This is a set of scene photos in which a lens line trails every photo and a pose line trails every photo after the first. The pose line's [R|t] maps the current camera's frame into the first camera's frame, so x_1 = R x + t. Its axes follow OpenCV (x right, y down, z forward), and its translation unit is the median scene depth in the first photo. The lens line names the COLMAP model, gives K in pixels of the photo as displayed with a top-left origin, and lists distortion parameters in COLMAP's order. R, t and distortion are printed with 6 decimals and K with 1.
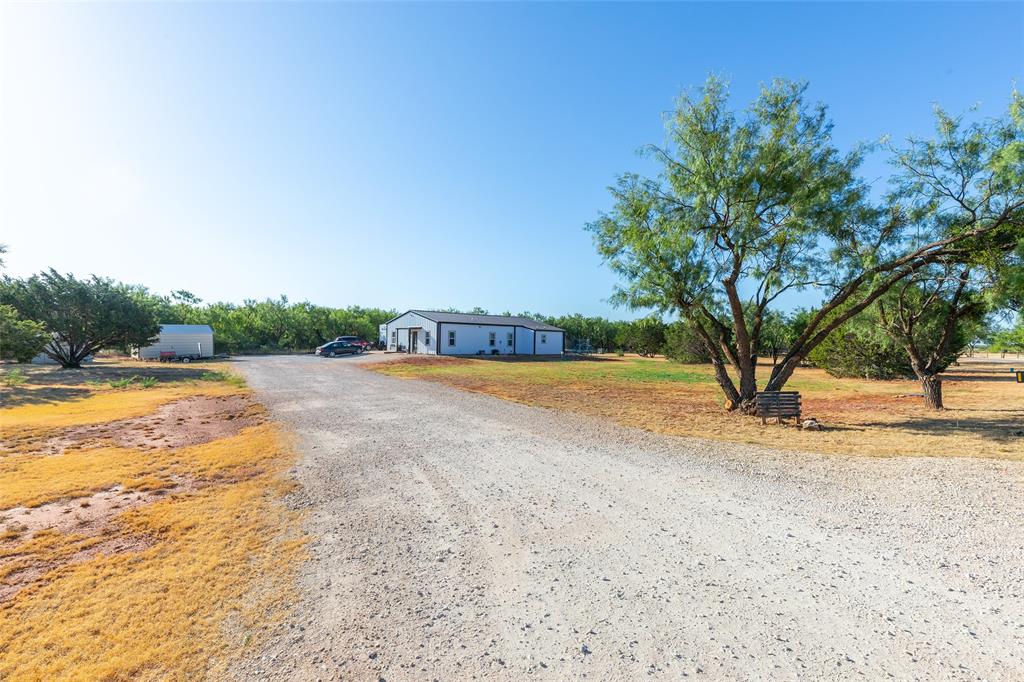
lens RADIAL K [[462.9, 0, 517.3], [0, 462.9, 345.1], [0, 0, 1]] dist [0.004558, -0.000855]
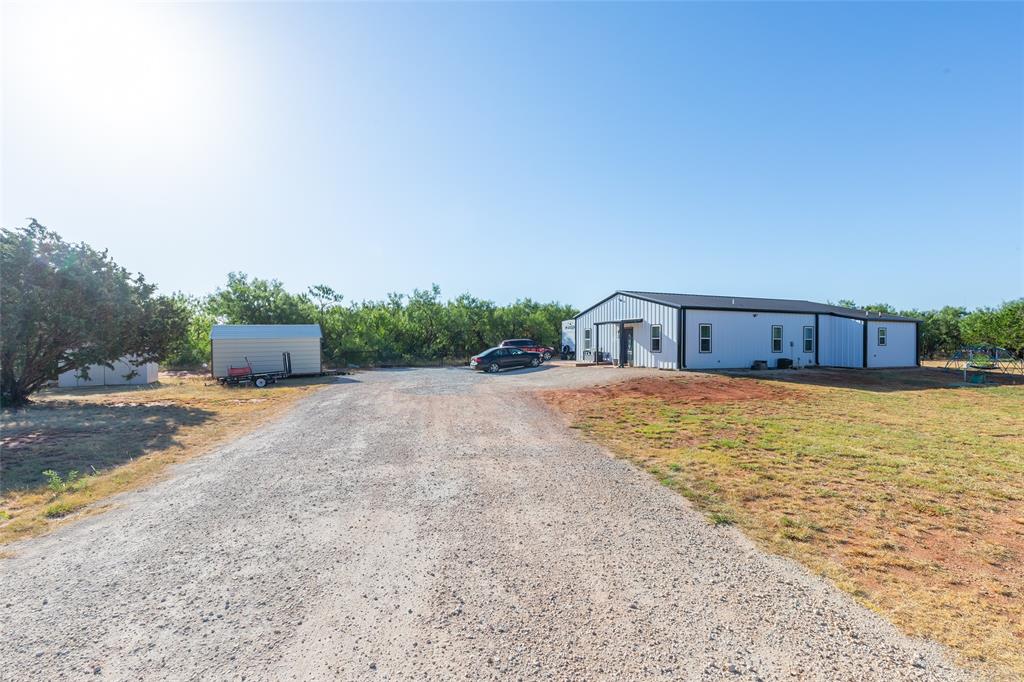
lens RADIAL K [[462.9, 0, 511.1], [0, 462.9, 345.2], [0, 0, 1]] dist [0.004558, -0.000855]
pose [[0.934472, -0.014252, -0.355750, -0.145071], [0.010850, 0.999874, -0.011556, -0.002674], [0.355870, 0.006939, 0.934510, 0.394333]]
